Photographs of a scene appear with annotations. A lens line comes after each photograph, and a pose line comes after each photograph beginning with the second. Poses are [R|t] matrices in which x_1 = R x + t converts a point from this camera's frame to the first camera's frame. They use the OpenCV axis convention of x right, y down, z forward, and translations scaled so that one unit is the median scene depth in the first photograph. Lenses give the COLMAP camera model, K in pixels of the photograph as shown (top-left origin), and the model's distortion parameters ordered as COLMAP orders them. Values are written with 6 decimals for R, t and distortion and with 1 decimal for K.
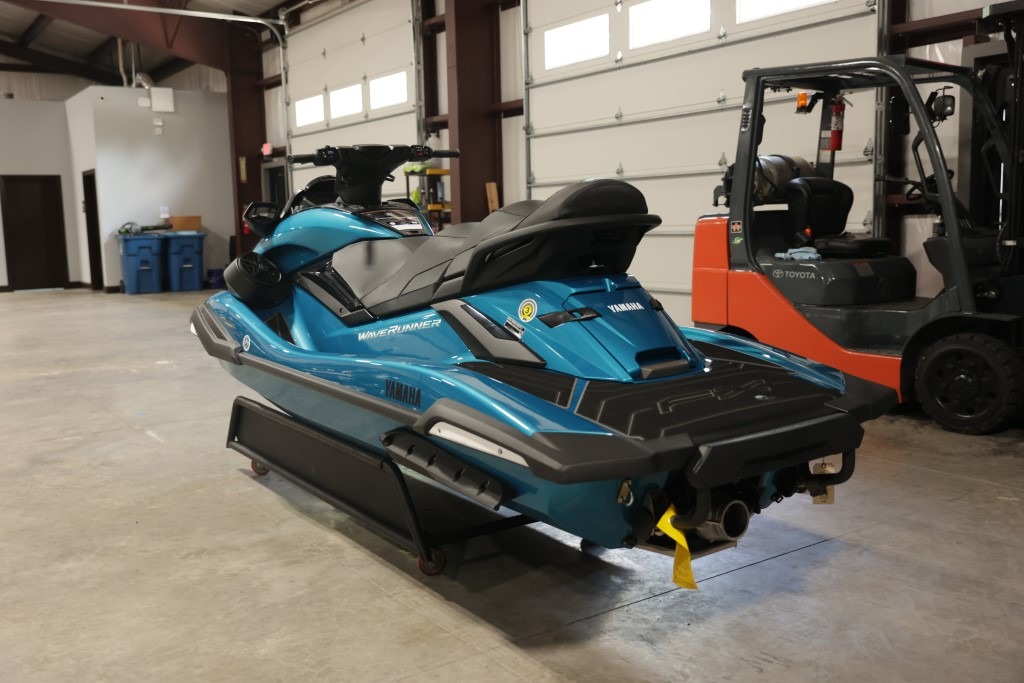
lens RADIAL K [[962.7, 0, 518.4], [0, 962.7, 340.6], [0, 0, 1]] dist [0.007140, 0.000000]
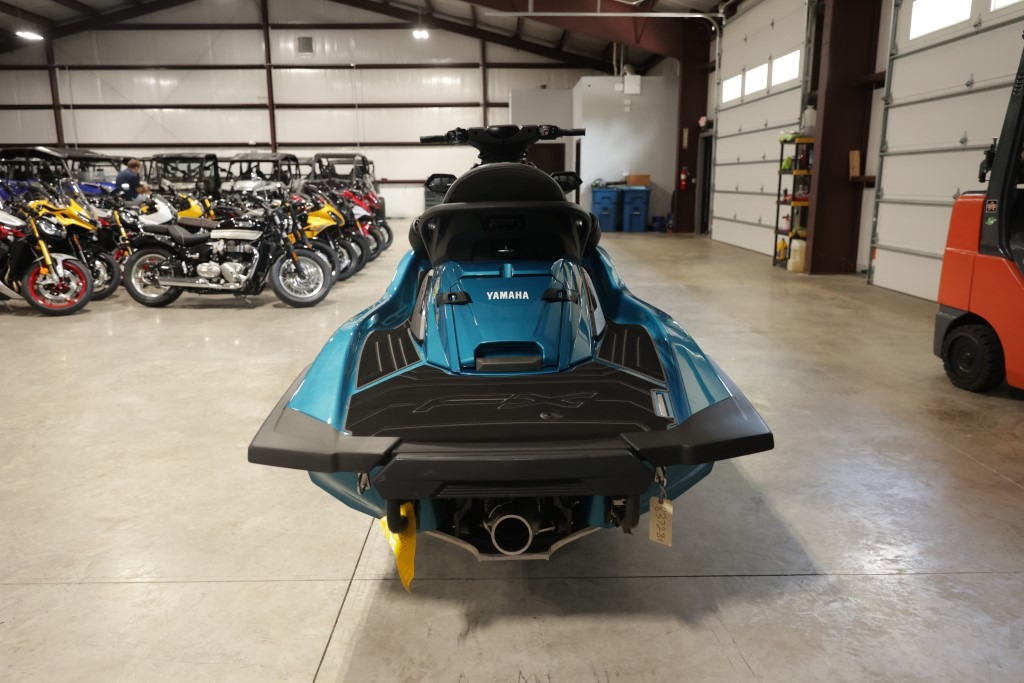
lens RADIAL K [[733.9, 0, 516.2], [0, 733.9, 340.9], [0, 0, 1]] dist [-0.011912, 0.009360]
pose [[0.832722, 0.141075, -0.535418, 0.143155], [-0.088506, 0.988477, 0.122799, -0.022135], [0.546572, -0.054870, 0.835612, 0.099886]]
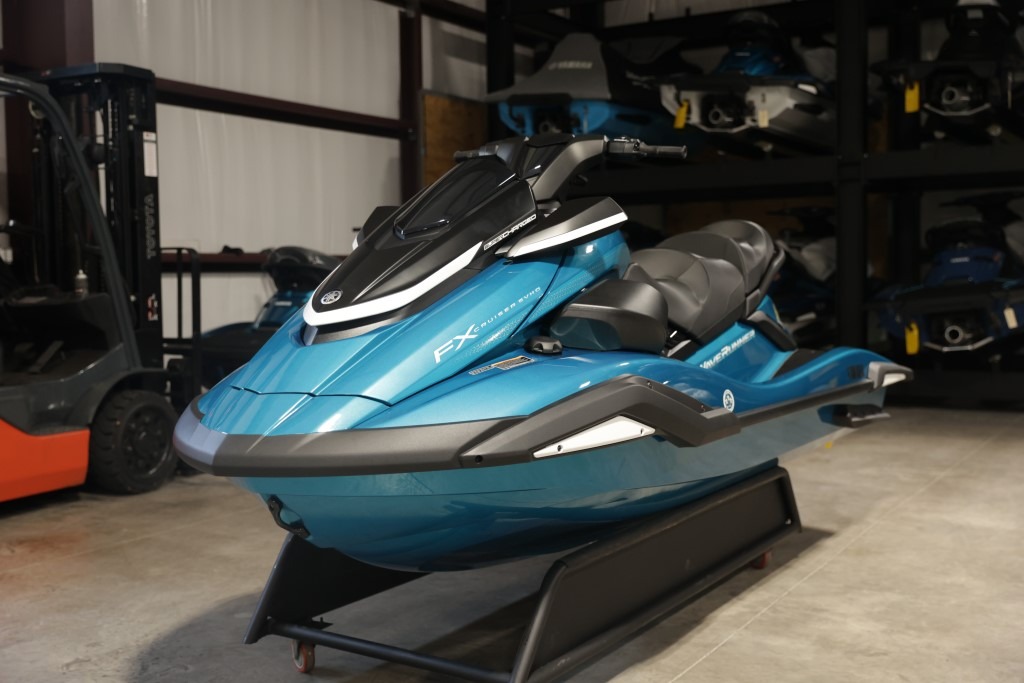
lens RADIAL K [[1157.7, 0, 511.5], [0, 1157.7, 343.7], [0, 0, 1]] dist [0.023381, 0.000000]
pose [[-0.399083, -0.023075, 0.916625, -0.356251], [0.142413, 0.985992, 0.086826, -0.048058], [-0.905788, 0.165190, -0.390206, 0.525452]]
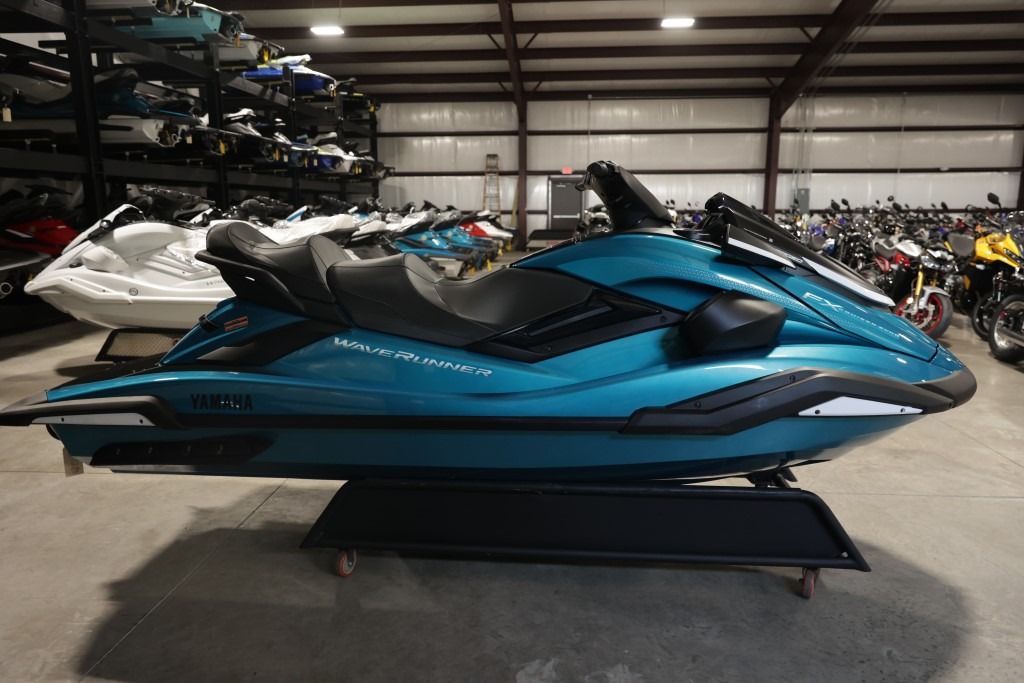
lens RADIAL K [[692.6, 0, 516.3], [0, 692.6, 344.0], [0, 0, 1]] dist [-0.004919, 0.000509]
pose [[-0.635661, 0.178089, -0.751145, 0.161830], [-0.079749, 0.952671, 0.293357, -0.085024], [0.767838, 0.246379, -0.591373, 0.508086]]
